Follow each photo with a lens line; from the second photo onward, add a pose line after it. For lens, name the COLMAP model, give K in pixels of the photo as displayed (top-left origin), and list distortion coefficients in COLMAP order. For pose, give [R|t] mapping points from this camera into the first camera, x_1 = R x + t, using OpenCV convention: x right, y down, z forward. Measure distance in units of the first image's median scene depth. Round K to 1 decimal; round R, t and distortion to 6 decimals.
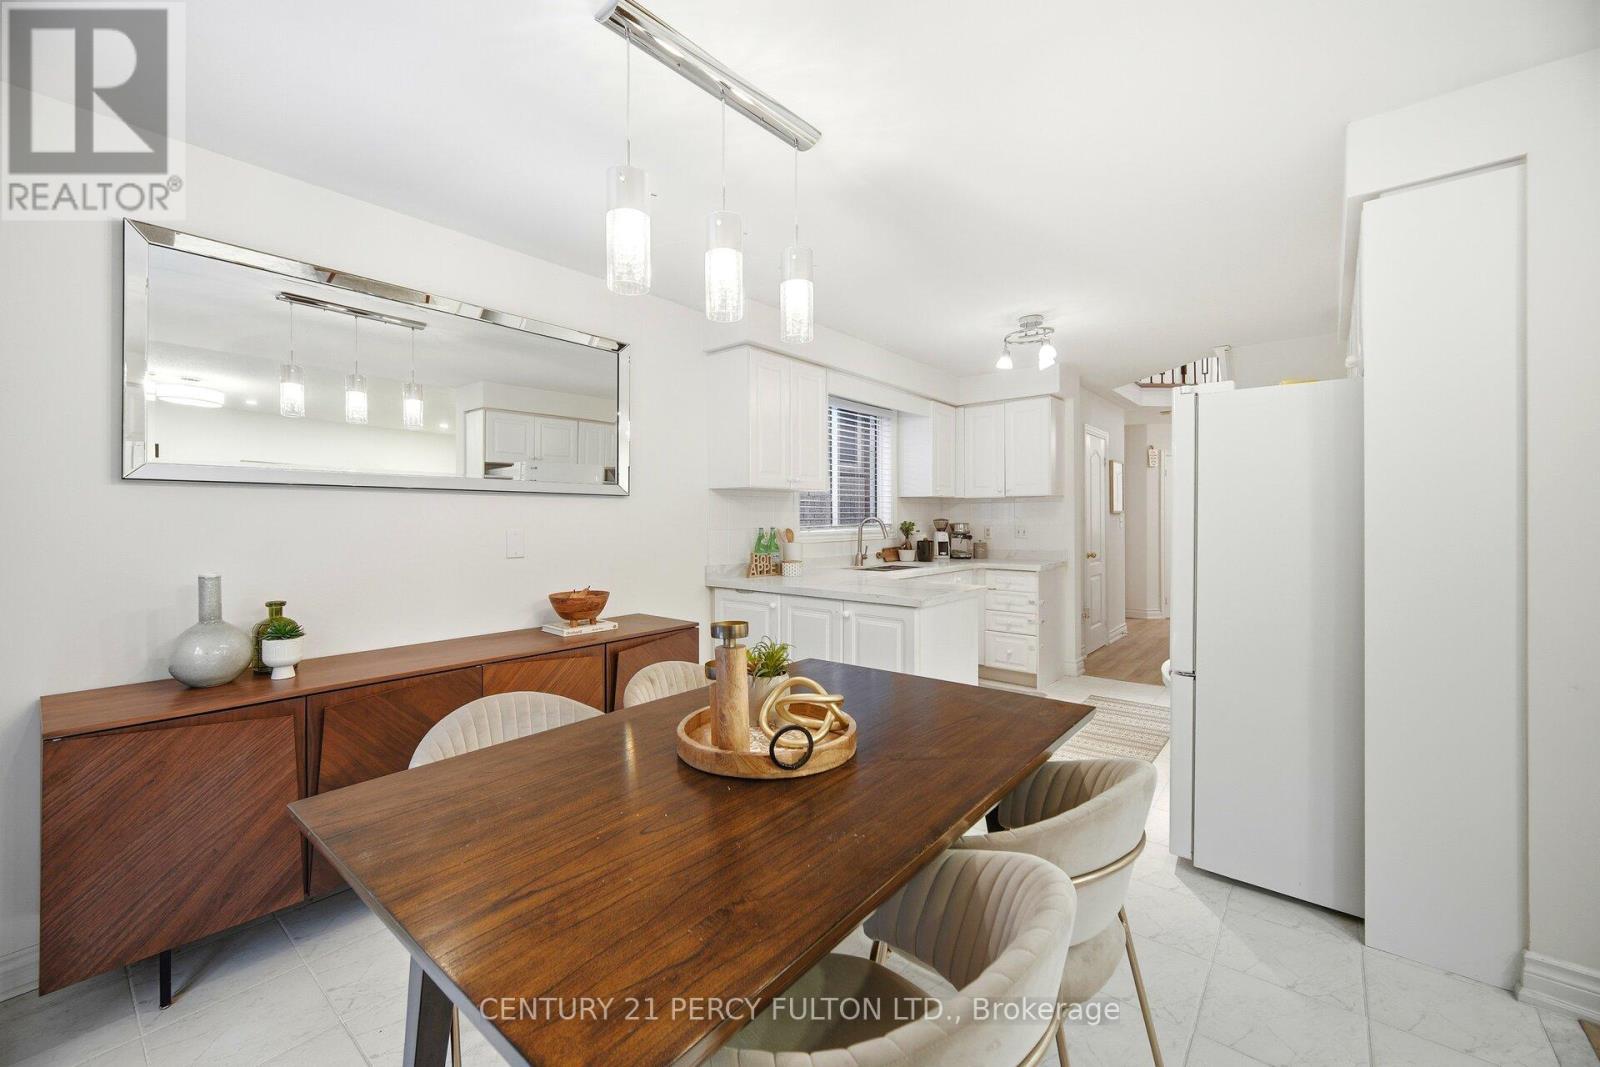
lens RADIAL K [[641.9, 0, 790.8], [0, 641.9, 519.2], [0, 0, 1]] dist [-0.006526, -0.000099]
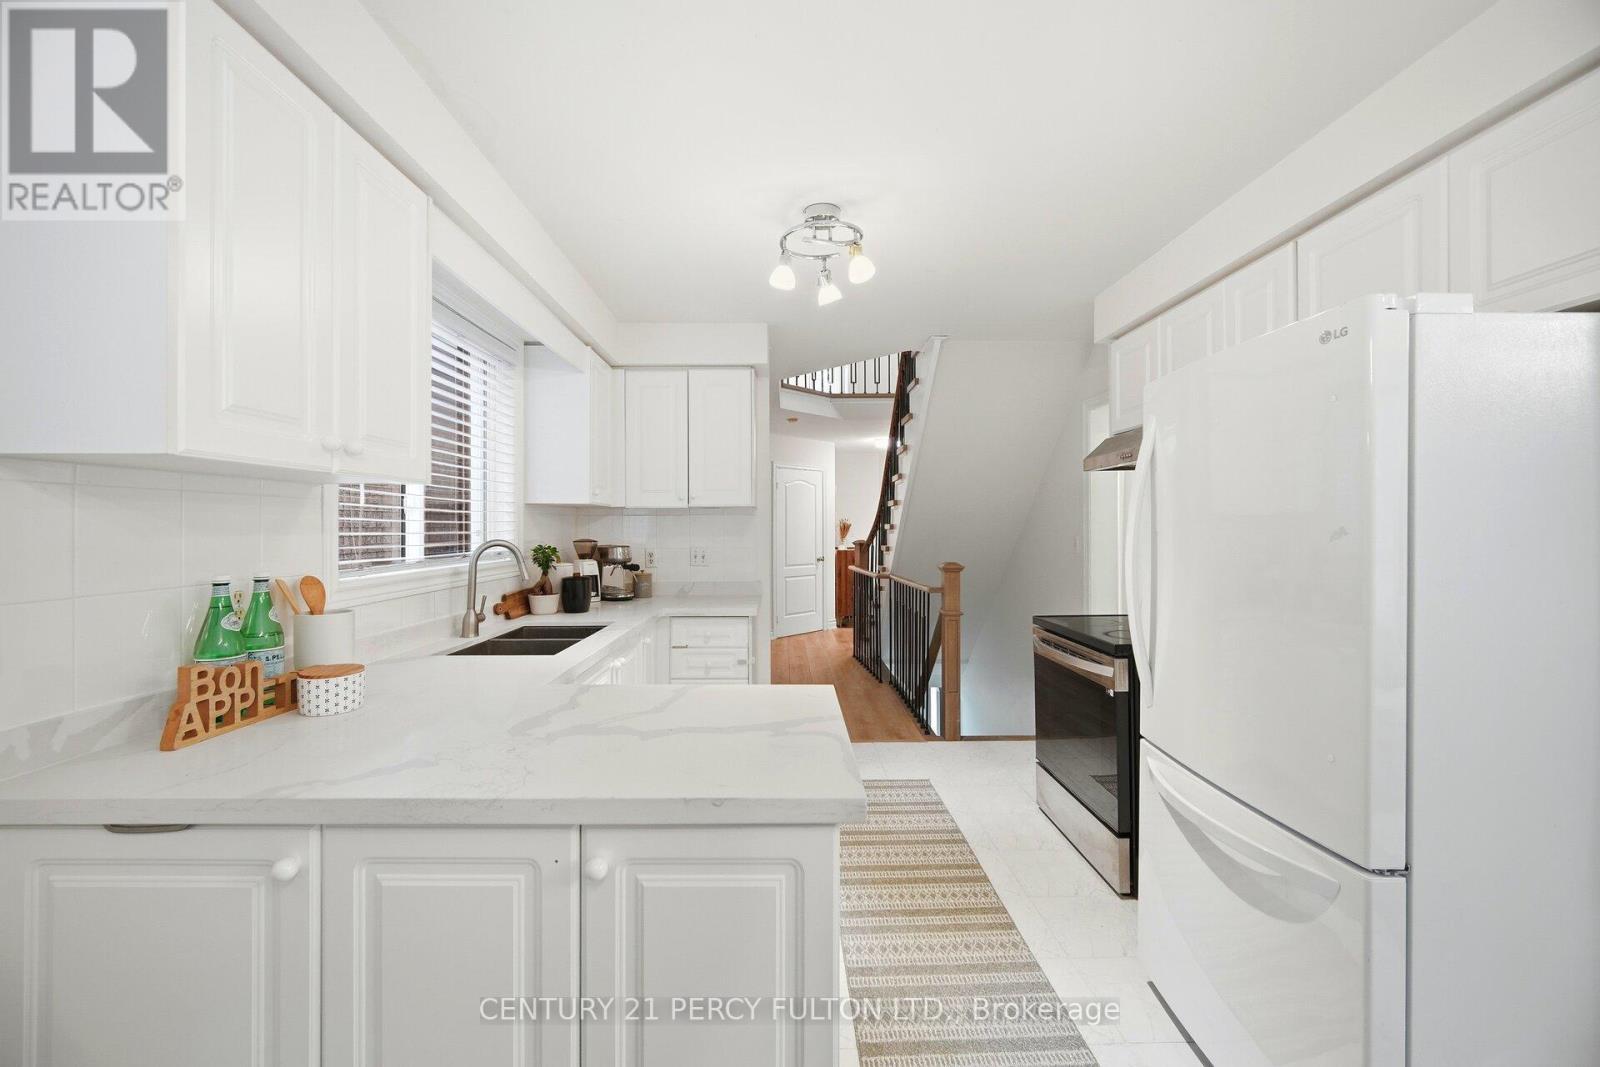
lens RADIAL K [[641.9, 0, 790.8], [0, 641.9, 531.0], [0, 0, 1]] dist [-0.006526, -0.000099]
pose [[0.761012, -0.002560, 0.648733, -0.033937], [0.000928, 0.999995, 0.002857, -0.014280], [-0.648738, -0.001572, 0.761011, 0.524599]]
